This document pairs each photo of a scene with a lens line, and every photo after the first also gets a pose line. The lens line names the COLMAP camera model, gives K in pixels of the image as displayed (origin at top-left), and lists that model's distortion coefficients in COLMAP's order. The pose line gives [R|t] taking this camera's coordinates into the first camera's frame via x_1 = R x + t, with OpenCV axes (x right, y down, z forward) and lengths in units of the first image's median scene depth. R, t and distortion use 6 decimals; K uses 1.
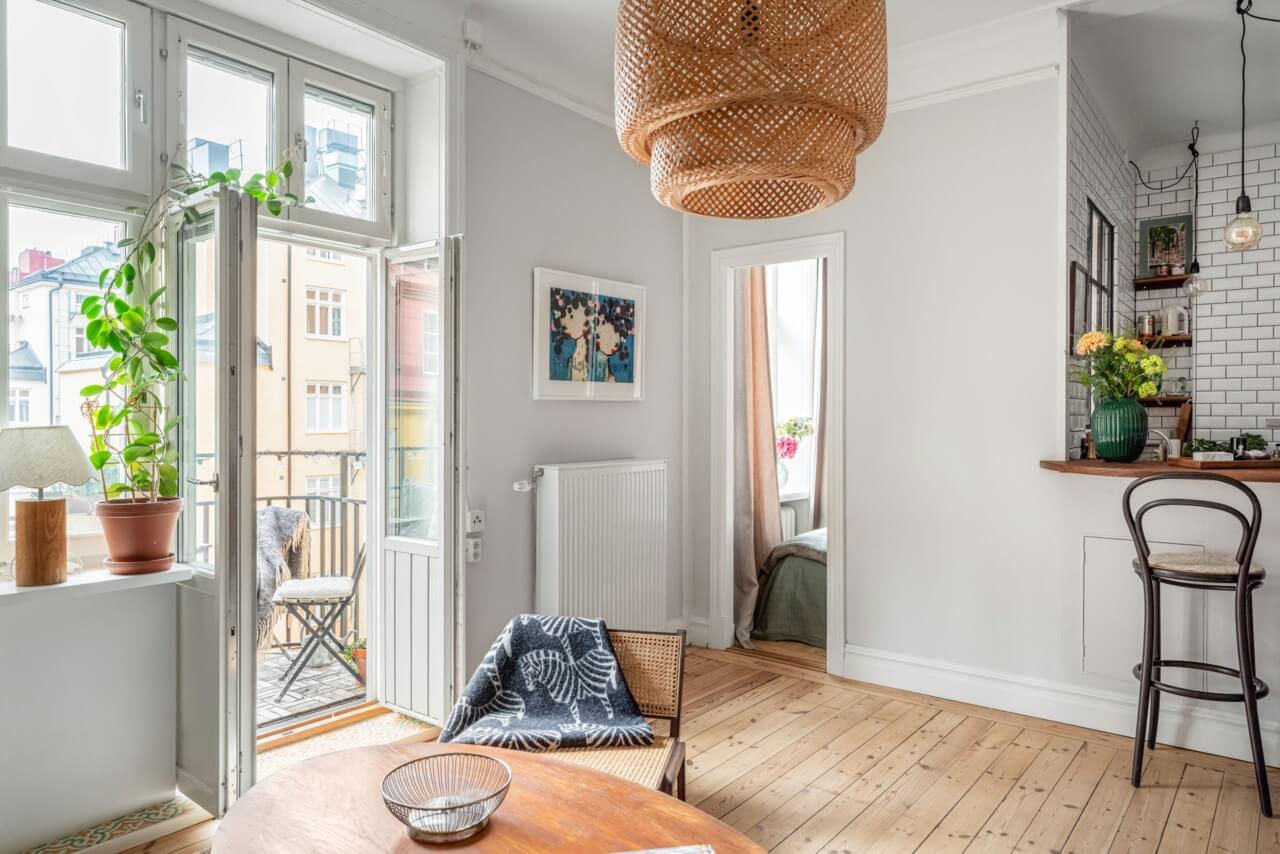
lens RADIAL K [[811.4, 0, 629.0], [0, 811.4, 422.8], [0, 0, 1]] dist [-0.001569, 0.000107]
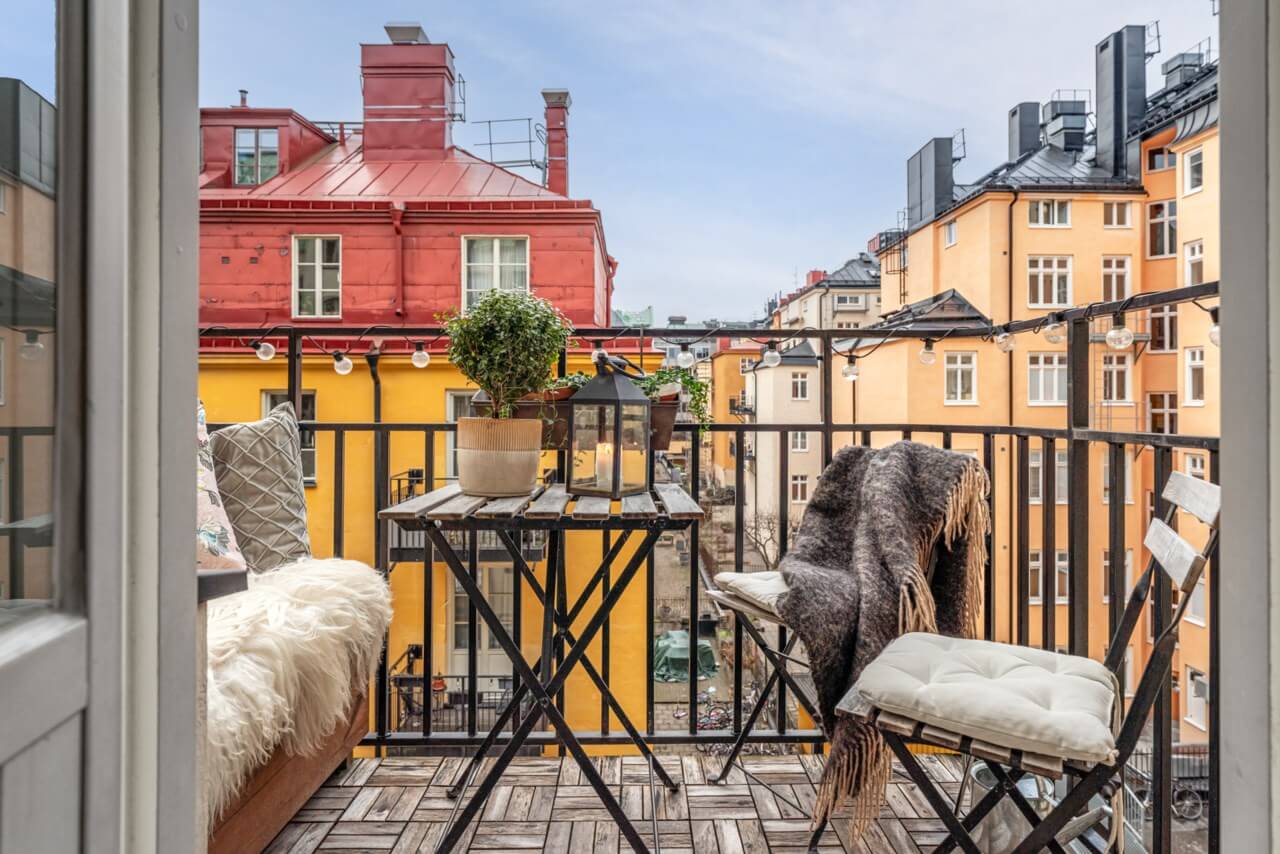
lens RADIAL K [[729.8, 0, 645.7], [0, 729.8, 393.2], [0, 0, 1]] dist [-0.001278, 0.000620]
pose [[0.648354, -0.006295, -0.761313, -0.244003], [-0.004086, 0.999923, -0.011748, 0.089115], [0.761328, 0.010728, 0.648278, 0.683670]]
